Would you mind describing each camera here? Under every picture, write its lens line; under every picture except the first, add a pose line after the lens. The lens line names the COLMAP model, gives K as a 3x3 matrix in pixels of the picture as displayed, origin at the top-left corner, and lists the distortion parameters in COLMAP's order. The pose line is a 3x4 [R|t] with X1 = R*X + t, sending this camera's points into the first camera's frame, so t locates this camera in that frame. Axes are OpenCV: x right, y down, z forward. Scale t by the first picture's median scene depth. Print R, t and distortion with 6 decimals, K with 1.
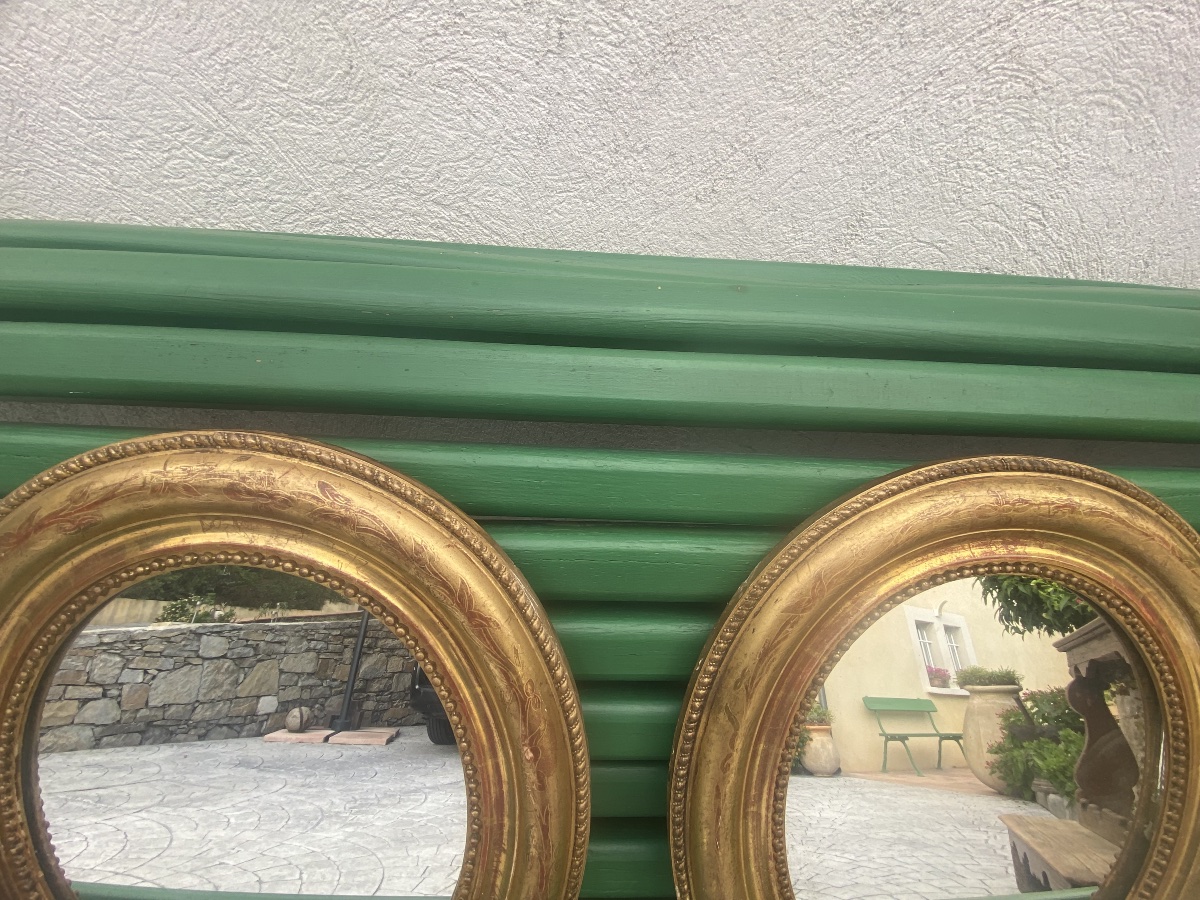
lens RADIAL K [[500.3, 0, 600.0], [0, 500.3, 450.0], [0, 0, 1]] dist [0.026094, -0.021970]
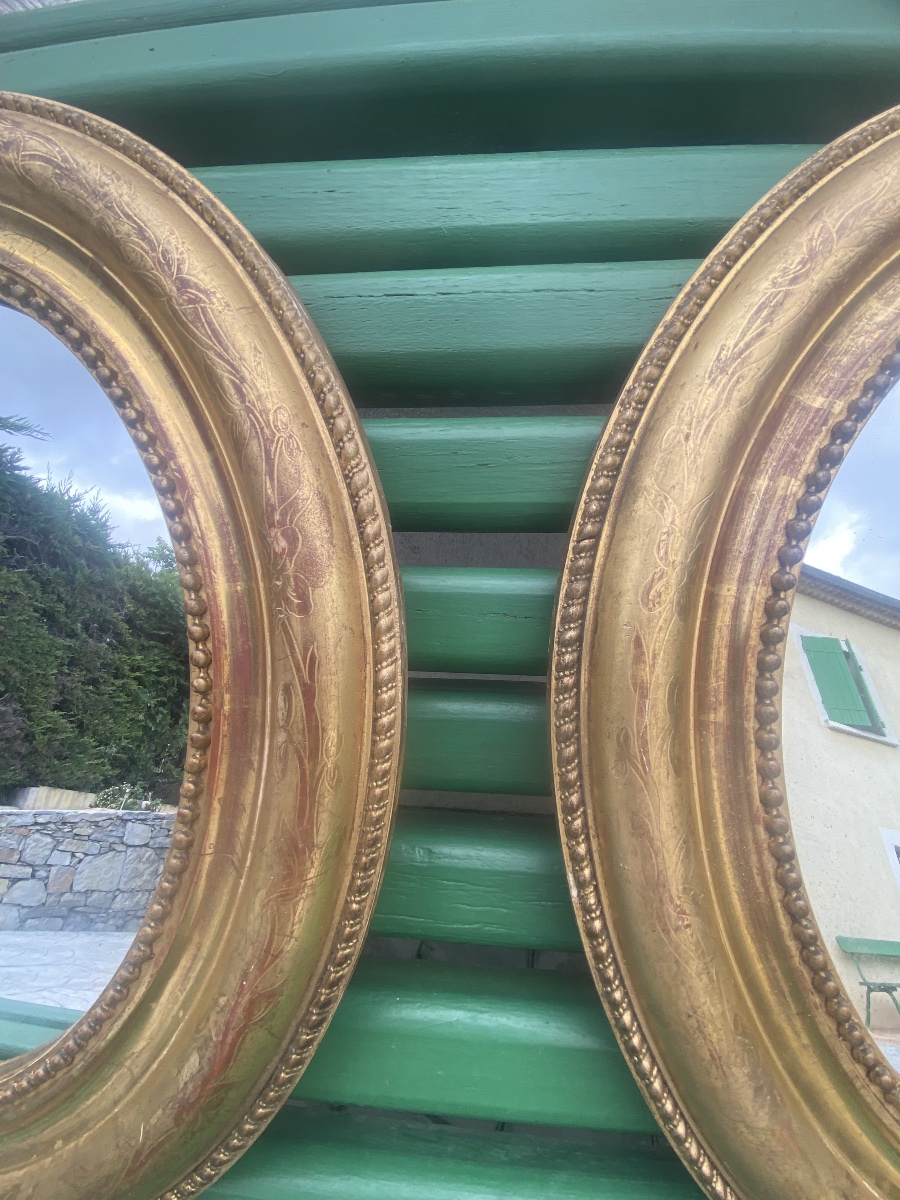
lens RADIAL K [[500.3, 0, 450.0], [0, 500.3, 600.0], [0, 0, 1]] dist [0.026094, -0.021970]
pose [[0.990497, -0.018403, -0.136301, 0.078863], [0.002051, 0.992874, -0.119154, 0.483680], [0.137522, 0.117743, 0.983476, 0.323491]]
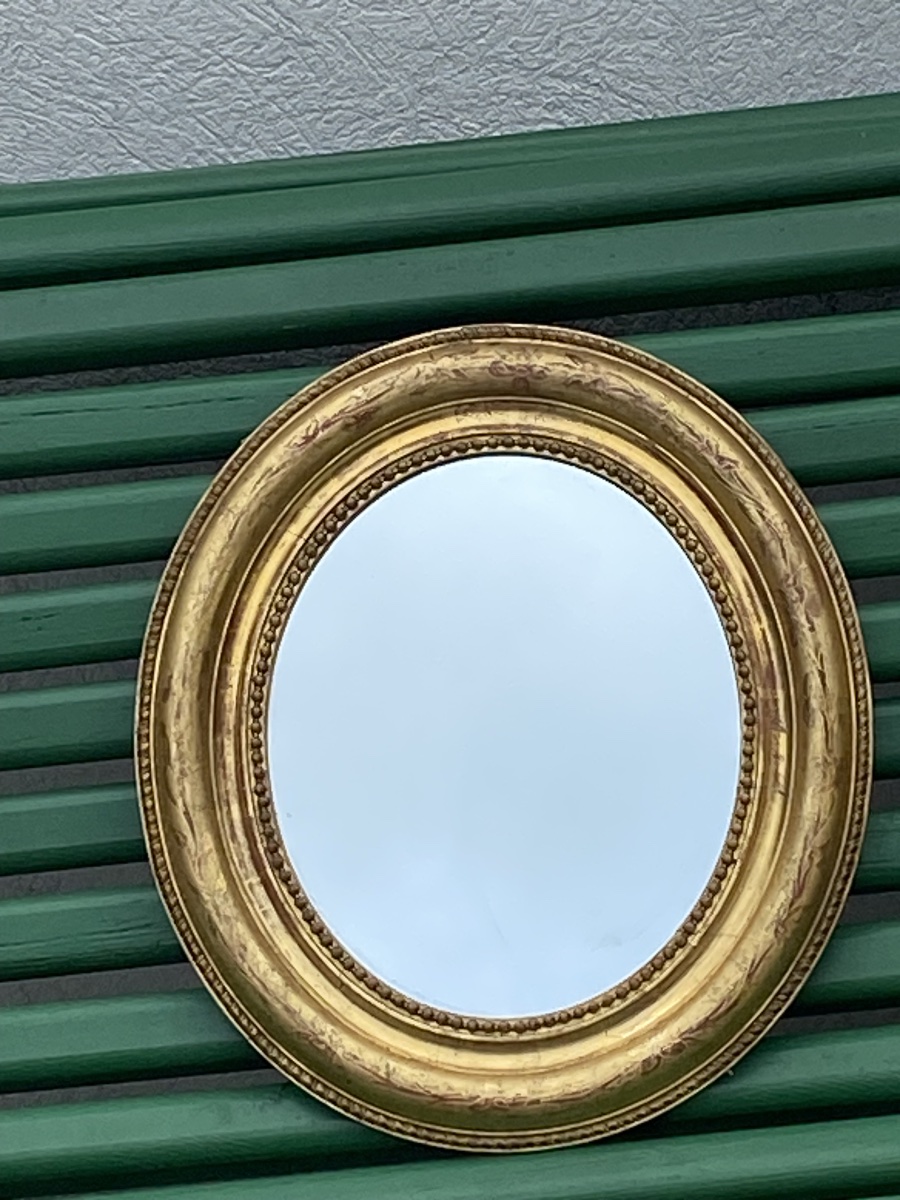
lens RADIAL K [[4719.7, 0, 450.0], [0, 4719.7, 600.0], [0, 0, 1]] dist [0.260382, -0.356442]
pose [[0.985464, -0.149583, -0.080535, -0.040160], [0.125404, 0.960312, -0.249149, 1.886681], [0.114608, 0.235428, 0.965111, -5.347252]]
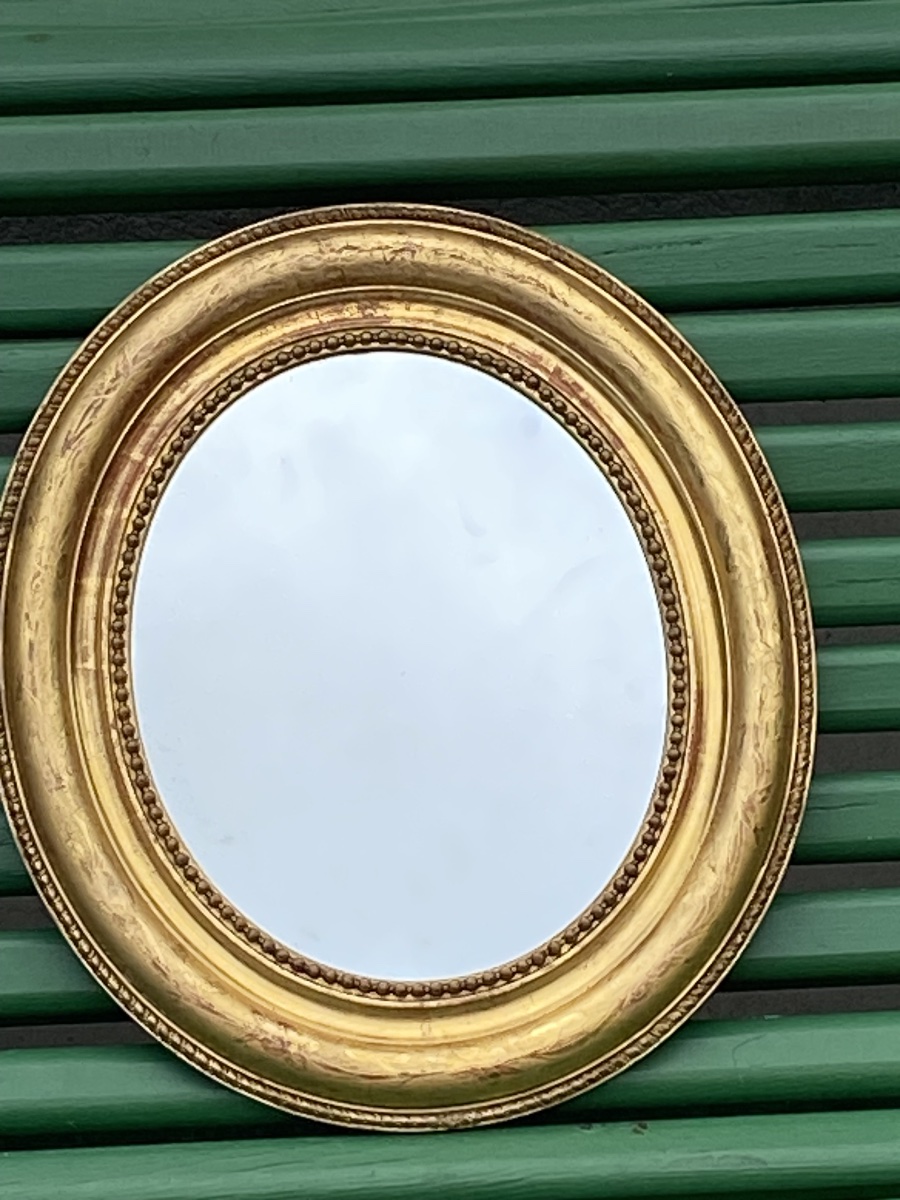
lens RADIAL K [[4719.7, 0, 450.0], [0, 4719.7, 600.0], [0, 0, 1]] dist [0.260382, -0.356442]
pose [[0.996305, -0.081470, -0.027179, 0.802368], [0.074530, 0.977410, -0.197777, 1.571869], [0.042678, 0.195021, 0.979870, -4.645604]]
